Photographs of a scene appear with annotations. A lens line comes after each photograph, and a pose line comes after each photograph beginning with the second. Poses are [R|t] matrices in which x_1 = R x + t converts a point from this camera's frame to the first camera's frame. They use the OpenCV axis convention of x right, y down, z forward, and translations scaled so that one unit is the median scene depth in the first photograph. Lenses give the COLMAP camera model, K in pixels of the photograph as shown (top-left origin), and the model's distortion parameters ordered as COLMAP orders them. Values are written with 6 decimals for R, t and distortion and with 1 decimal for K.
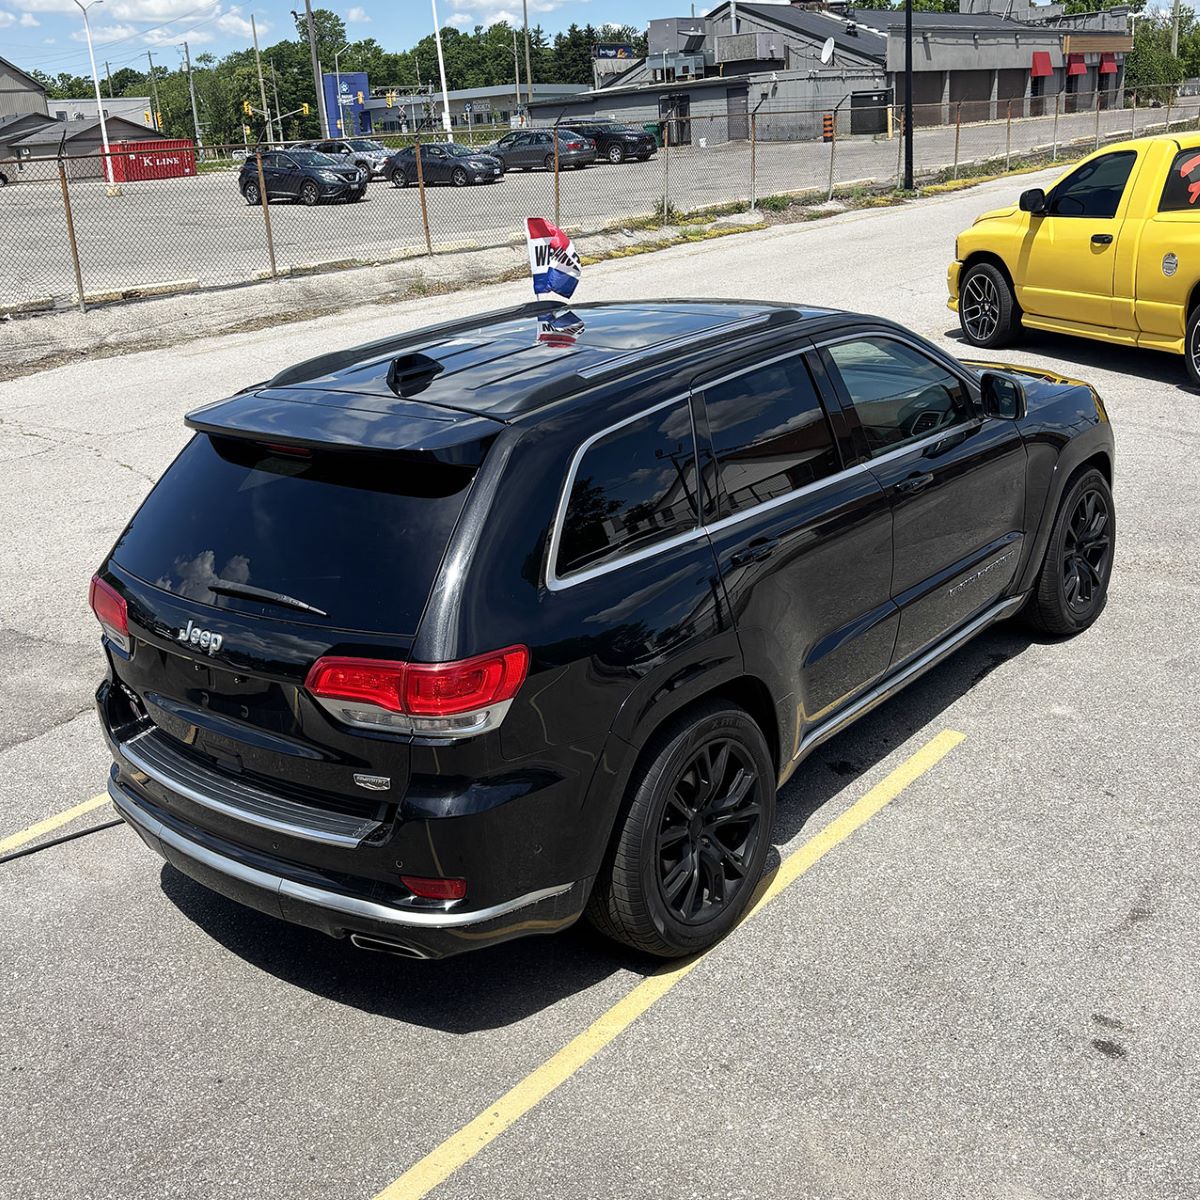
lens RADIAL K [[1370.3, 0, 558.4], [0, 1370.3, 573.5], [0, 0, 1]] dist [0.019269, 0.000000]
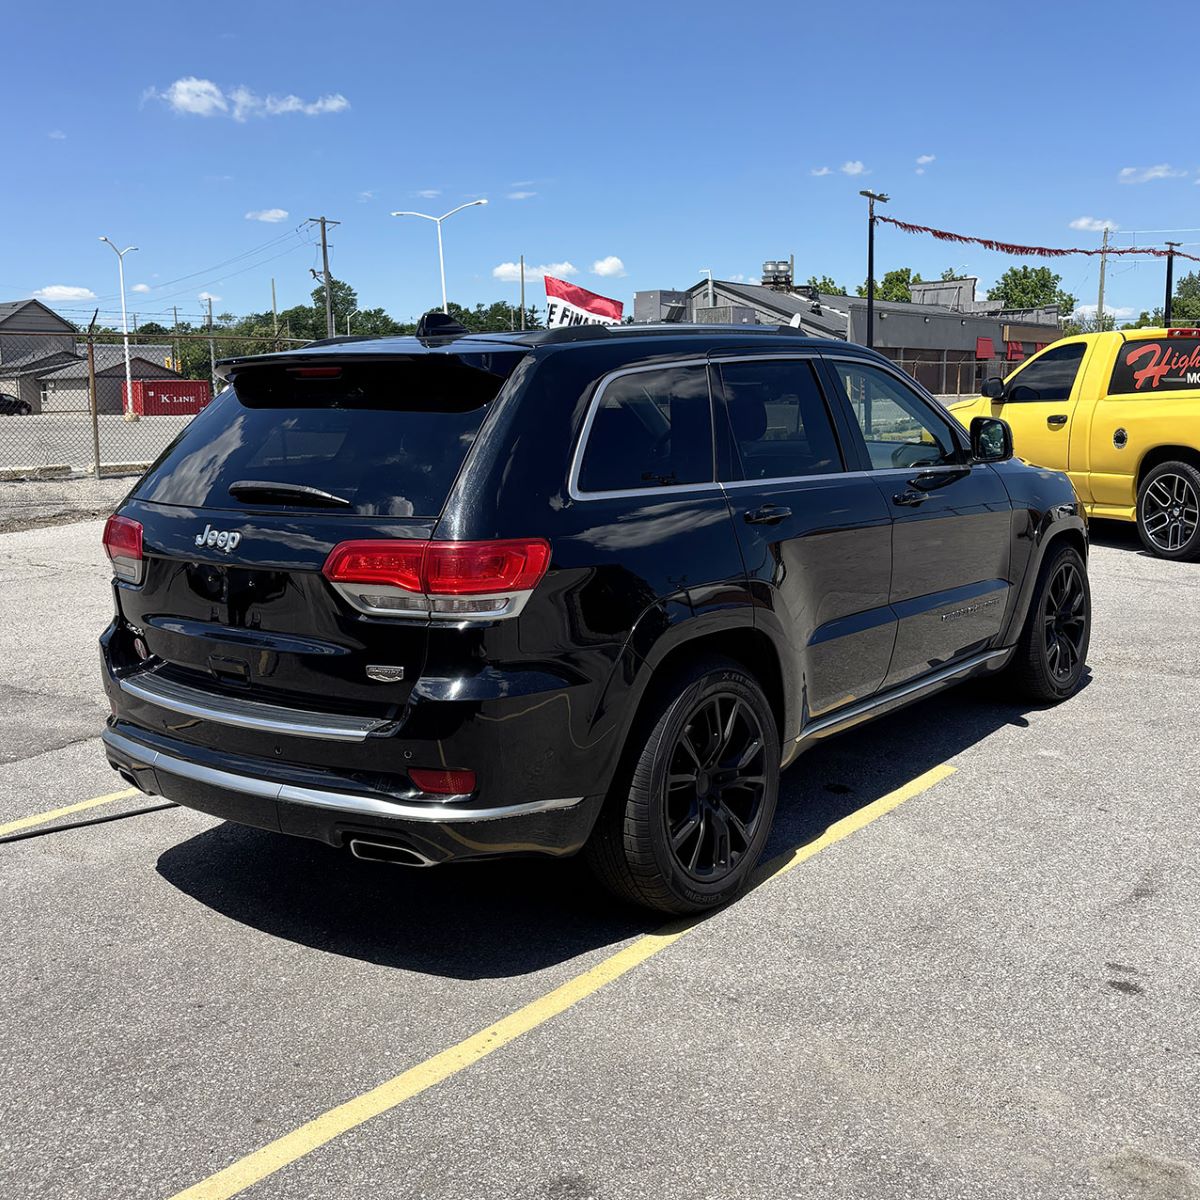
lens RADIAL K [[1301.7, 0, 591.5], [0, 1301.7, 601.3], [0, 0, 1]] dist [0.016976, 0.000000]
pose [[0.998255, 0.043112, 0.040347, -0.023615], [-0.036409, 0.987368, -0.154205, 0.203799], [-0.046486, 0.152467, 0.987215, 0.054785]]
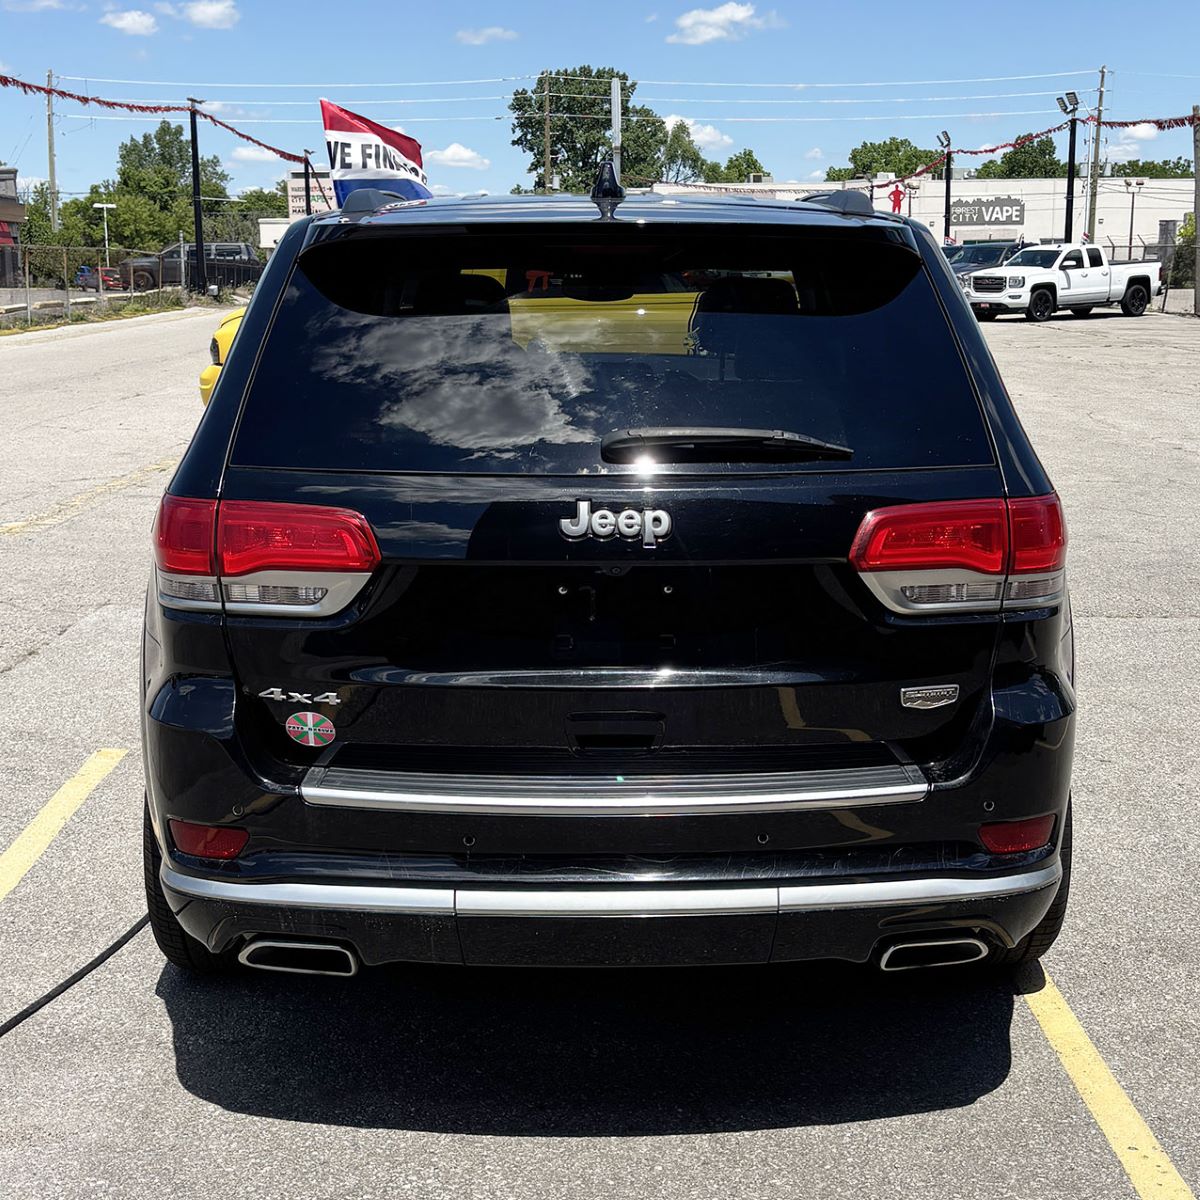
lens RADIAL K [[1752.0, 0, 578.5], [0, 1752.0, 634.1], [0, 0, 1]] dist [0.022906, 0.000000]
pose [[0.757169, -0.069107, 0.649553, -0.704605], [0.156294, 0.984671, -0.077428, 0.137714], [-0.634246, 0.160147, 0.756363, 0.380383]]
